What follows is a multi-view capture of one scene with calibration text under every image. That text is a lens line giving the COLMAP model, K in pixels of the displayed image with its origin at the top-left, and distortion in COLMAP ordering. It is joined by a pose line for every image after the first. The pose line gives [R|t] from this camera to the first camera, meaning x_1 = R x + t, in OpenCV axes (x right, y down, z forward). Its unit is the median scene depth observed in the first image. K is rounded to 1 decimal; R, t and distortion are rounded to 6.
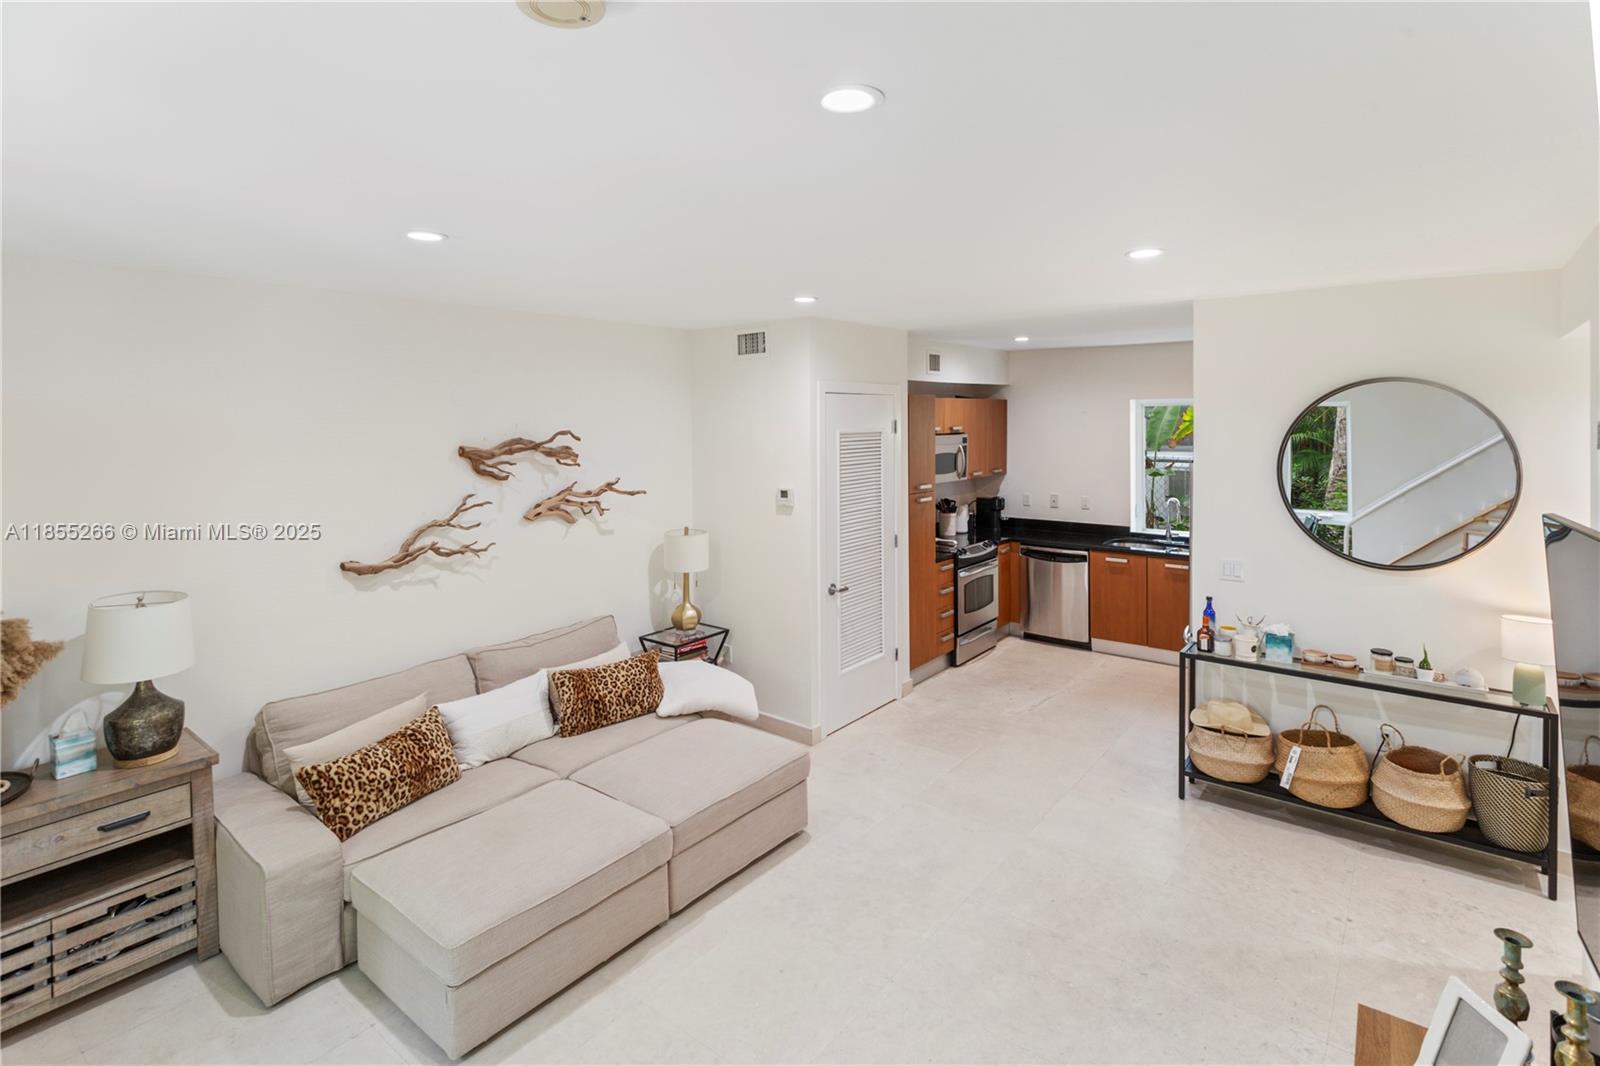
lens RADIAL K [[792.8, 0, 793.8], [0, 792.8, 431.7], [0, 0, 1]] dist [0.002971, 0.001571]
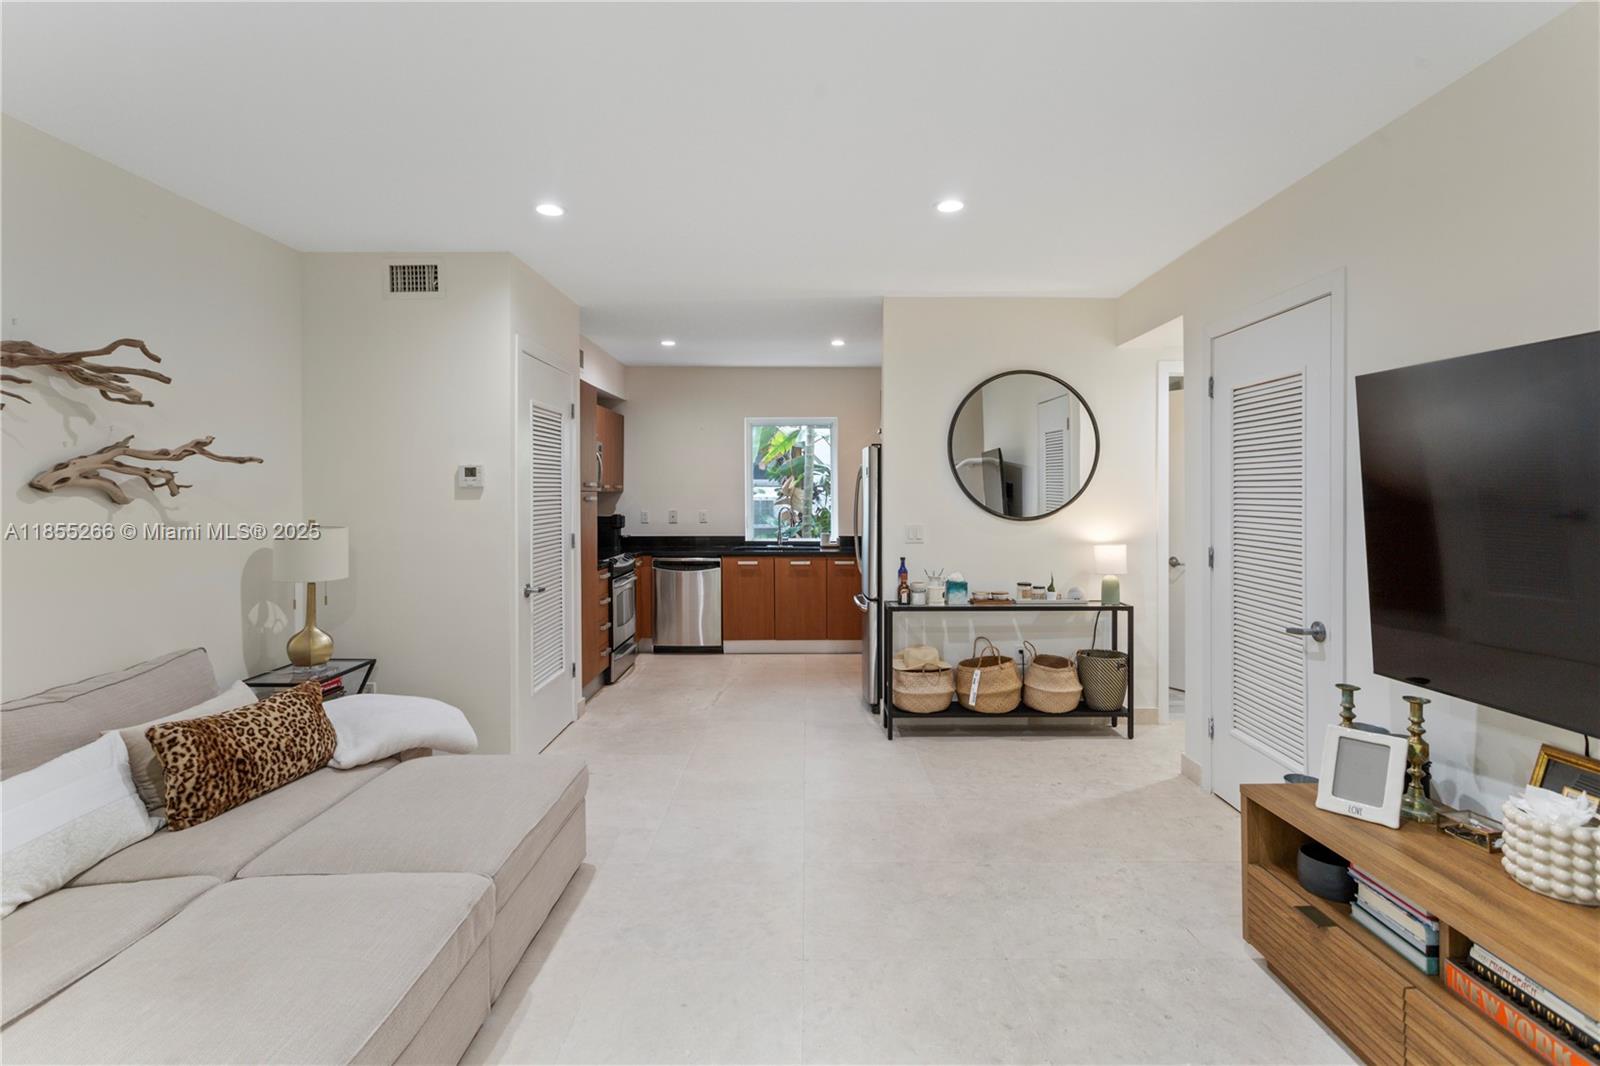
lens RADIAL K [[763.4, 0, 809.3], [0, 763.4, 495.3], [0, 0, 1]] dist [0.001224, 0.001174]
pose [[0.778802, 0.004682, 0.627253, -0.259589], [0.005994, 0.999871, -0.014905, 0.132639], [-0.627241, 0.015367, 0.778673, 0.229363]]
